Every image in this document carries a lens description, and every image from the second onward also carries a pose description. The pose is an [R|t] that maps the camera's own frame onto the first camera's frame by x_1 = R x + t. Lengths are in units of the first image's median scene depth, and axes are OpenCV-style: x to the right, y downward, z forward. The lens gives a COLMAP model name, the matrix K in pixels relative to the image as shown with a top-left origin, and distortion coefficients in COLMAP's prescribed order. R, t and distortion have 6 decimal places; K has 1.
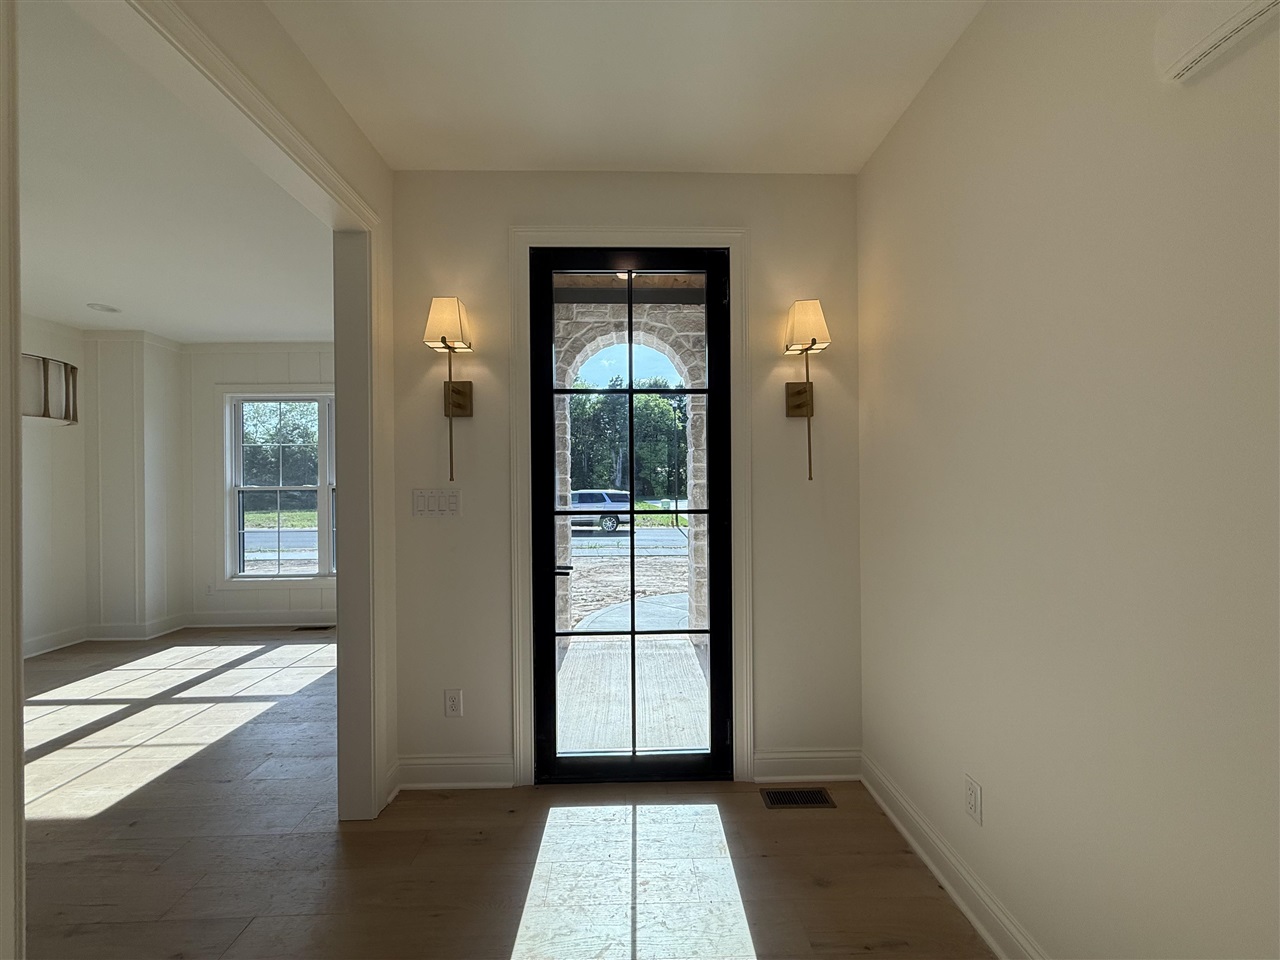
lens RADIAL K [[515.7, 0, 638.8], [0, 515.7, 483.5], [0, 0, 1]] dist [-0.000728, -0.000030]
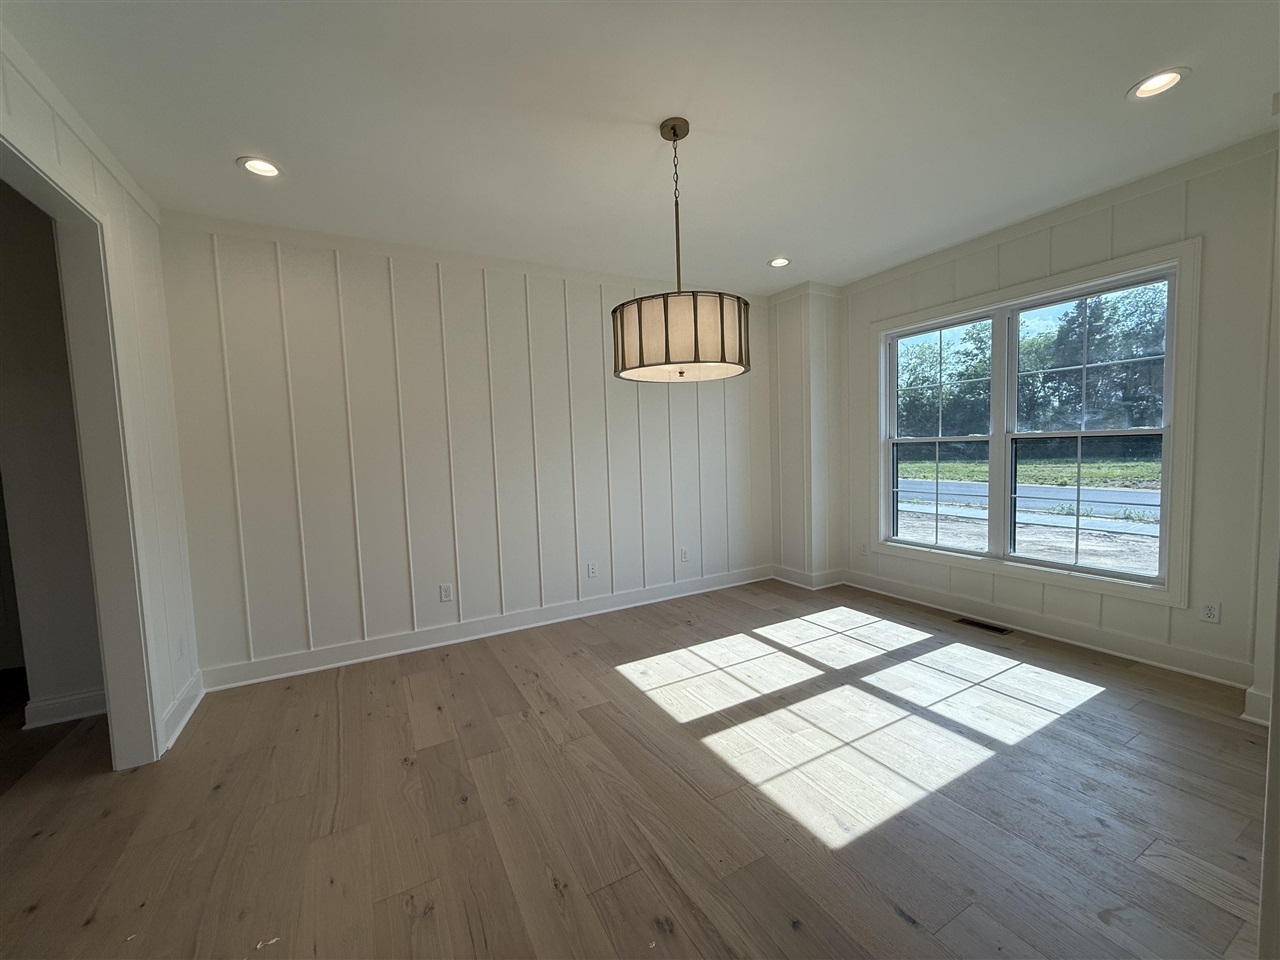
lens RADIAL K [[515.7, 0, 639.7], [0, 515.7, 481.8], [0, 0, 1]] dist [-0.000728, -0.000030]
pose [[0.465213, 0.051575, -0.883695, -0.200944], [0.029228, 0.996862, 0.073567, 0.002350], [0.884716, -0.060053, 0.462245, 0.212842]]
